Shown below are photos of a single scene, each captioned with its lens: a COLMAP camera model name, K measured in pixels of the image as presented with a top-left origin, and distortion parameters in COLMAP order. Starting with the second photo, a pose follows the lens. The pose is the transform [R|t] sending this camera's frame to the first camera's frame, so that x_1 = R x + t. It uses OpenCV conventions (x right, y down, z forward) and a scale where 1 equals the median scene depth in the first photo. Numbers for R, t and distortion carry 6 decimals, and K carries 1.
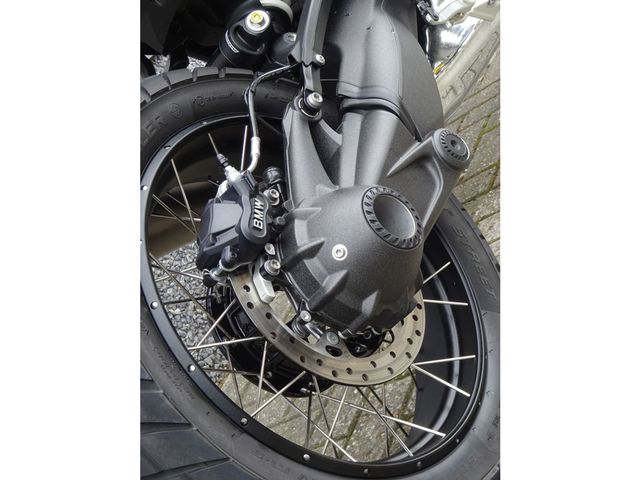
lens RADIAL K [[1294.0, 0, 320.6], [0, 1294.0, 239.6], [0, 0, 1]] dist [0.219521, 0.000000]
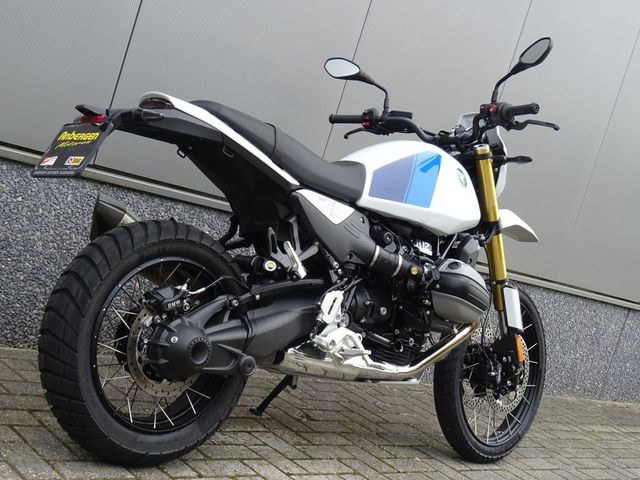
lens RADIAL K [[991.7, 0, 319.7], [0, 991.7, 239.8], [0, 0, 1]] dist [0.000010, 0.000000]
pose [[0.498815, 0.860372, -0.104607, 0.173385], [-0.865130, 0.486987, -0.119971, -0.088509], [-0.052277, 0.150342, 0.987251, -0.846703]]
